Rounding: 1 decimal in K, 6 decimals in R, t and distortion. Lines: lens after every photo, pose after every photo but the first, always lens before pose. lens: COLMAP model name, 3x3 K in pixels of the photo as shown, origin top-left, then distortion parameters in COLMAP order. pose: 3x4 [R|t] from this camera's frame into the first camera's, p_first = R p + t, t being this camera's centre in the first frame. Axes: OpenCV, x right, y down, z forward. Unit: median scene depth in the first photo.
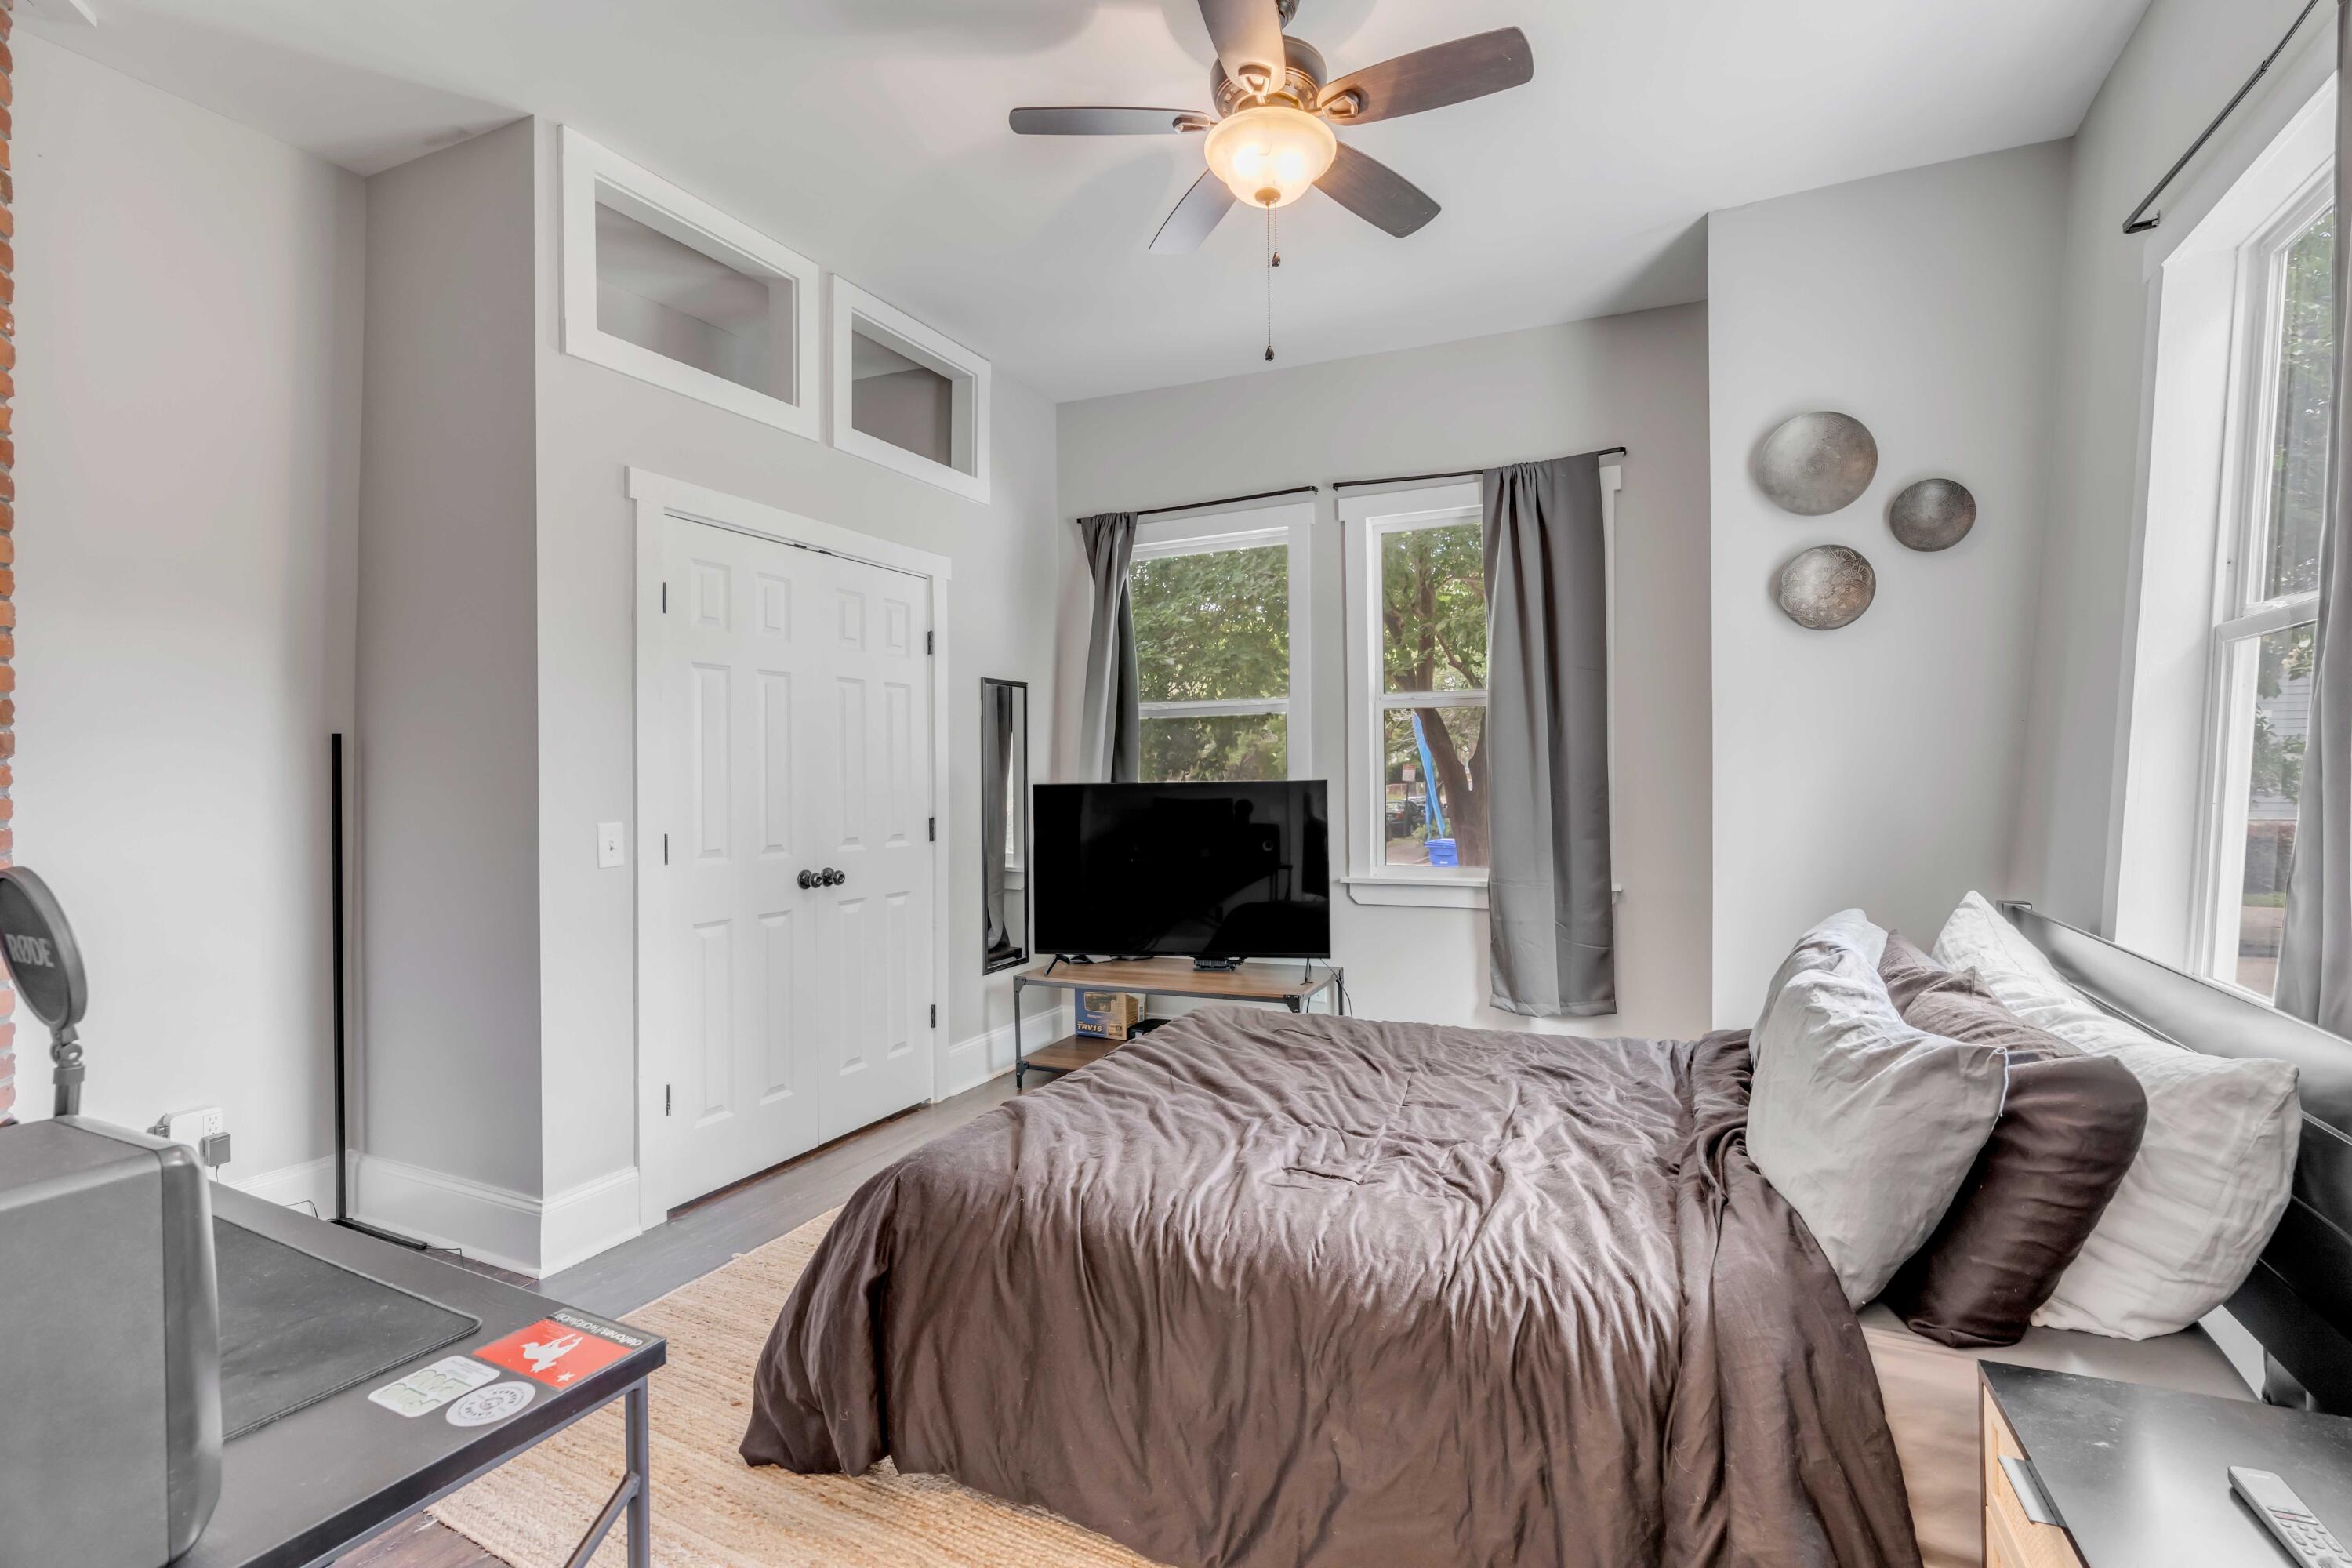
lens RADIAL K [[1096.1, 0, 1169.2], [0, 1096.1, 786.2], [0, 0, 1]] dist [-0.000148, 0.000099]
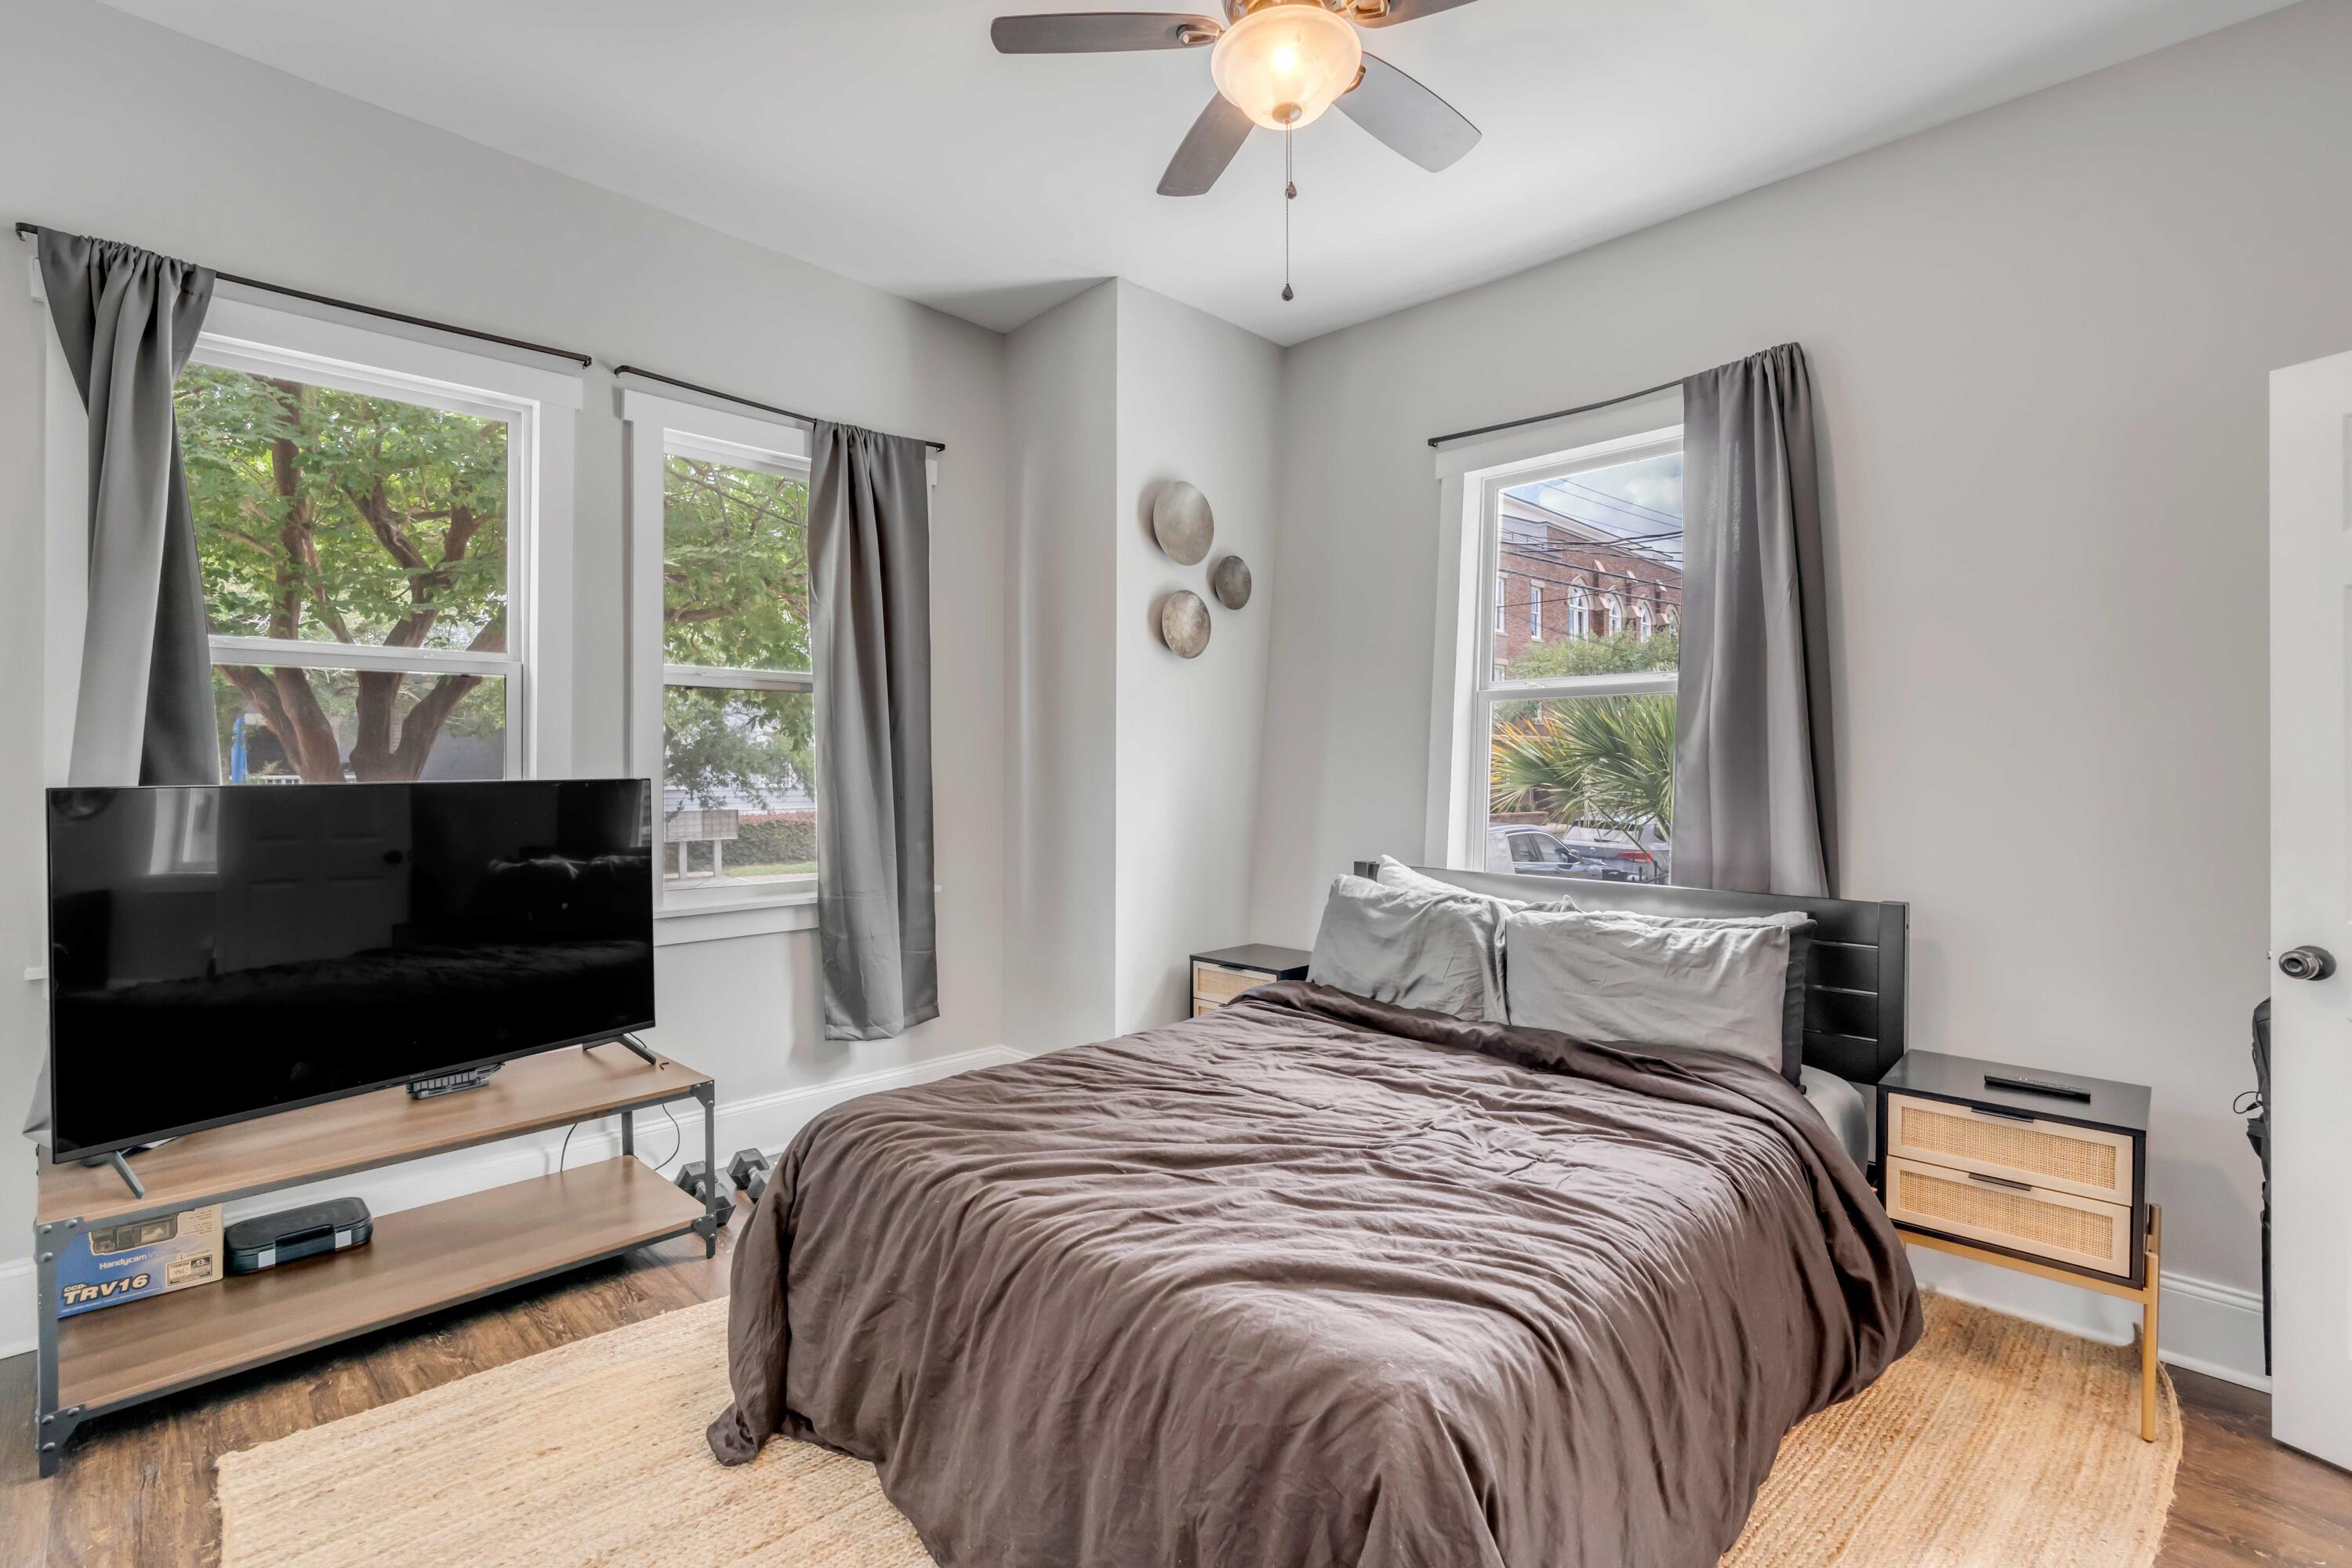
lens RADIAL K [[1096.1, 0, 1171.6], [0, 1096.1, 782.9], [0, 0, 1]] dist [-0.000148, 0.000099]
pose [[0.329083, -0.004675, 0.944289, -0.423769], [0.005044, 0.999982, 0.003193, -0.004215], [-0.944287, 0.003712, 0.329101, 0.443122]]
